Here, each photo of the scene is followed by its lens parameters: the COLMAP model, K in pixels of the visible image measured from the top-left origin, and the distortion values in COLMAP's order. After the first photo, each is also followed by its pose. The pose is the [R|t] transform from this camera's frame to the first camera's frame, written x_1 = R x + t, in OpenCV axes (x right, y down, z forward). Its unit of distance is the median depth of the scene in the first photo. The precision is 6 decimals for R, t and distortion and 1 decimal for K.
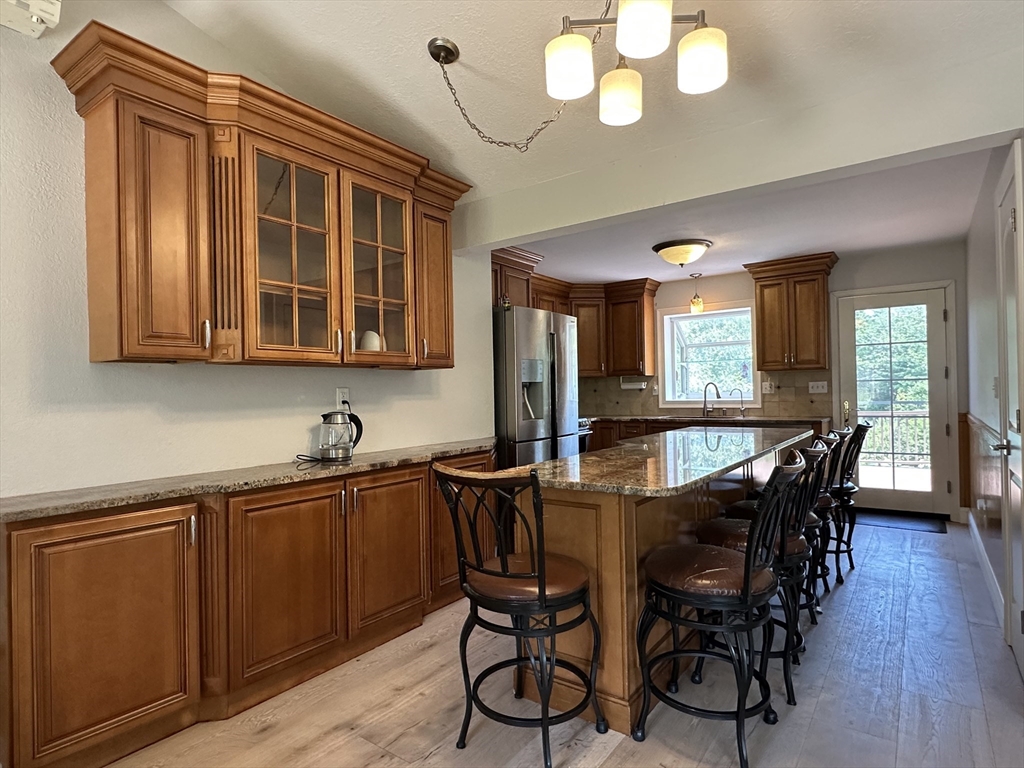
lens RADIAL K [[563.3, 0, 511.3], [0, 563.3, 386.1], [0, 0, 1]] dist [-0.007511, 0.001927]
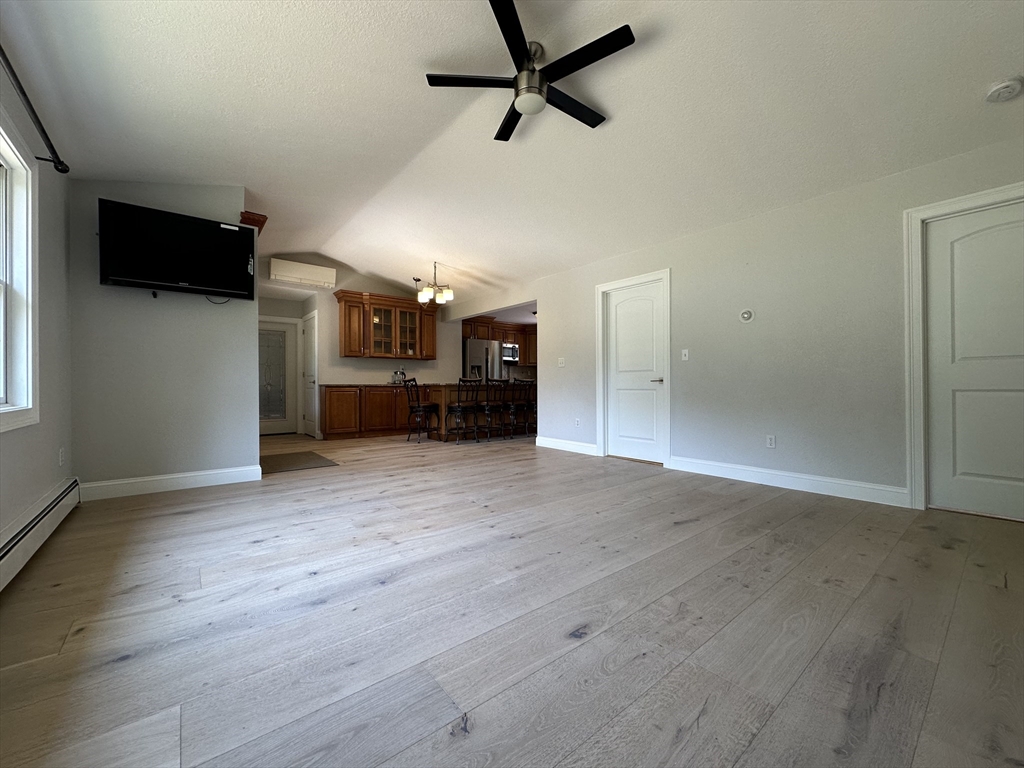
lens RADIAL K [[410.1, 0, 508.5], [0, 410.1, 383.0], [0, 0, 1]] dist [-0.003563, -0.000254]
pose [[0.969726, 0.021835, -0.243219, 1.160319], [-0.019674, 0.999742, 0.011311, 0.088166], [0.243403, -0.006184, 0.969905, -1.573987]]
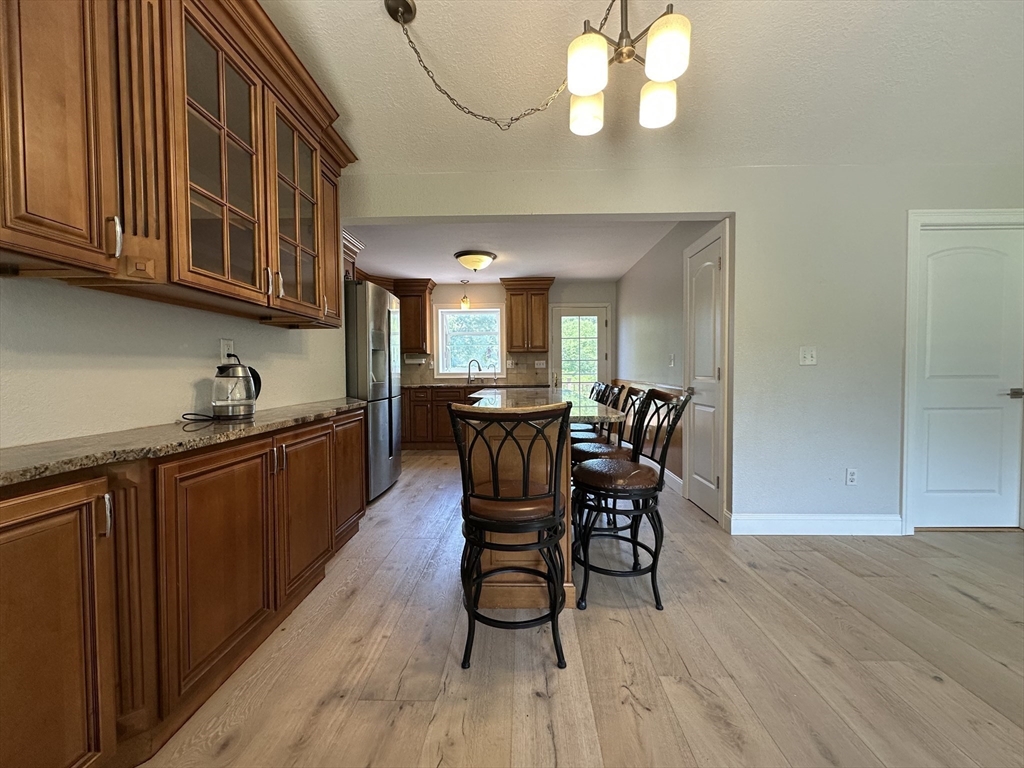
lens RADIAL K [[410.1, 0, 510.2], [0, 410.1, 381.7], [0, 0, 1]] dist [-0.003563, -0.000254]
pose [[0.821590, -0.000562, 0.570079, -0.360542], [-0.013845, 0.999685, 0.020939, 0.060372], [-0.569911, -0.025096, 0.821323, 0.247454]]
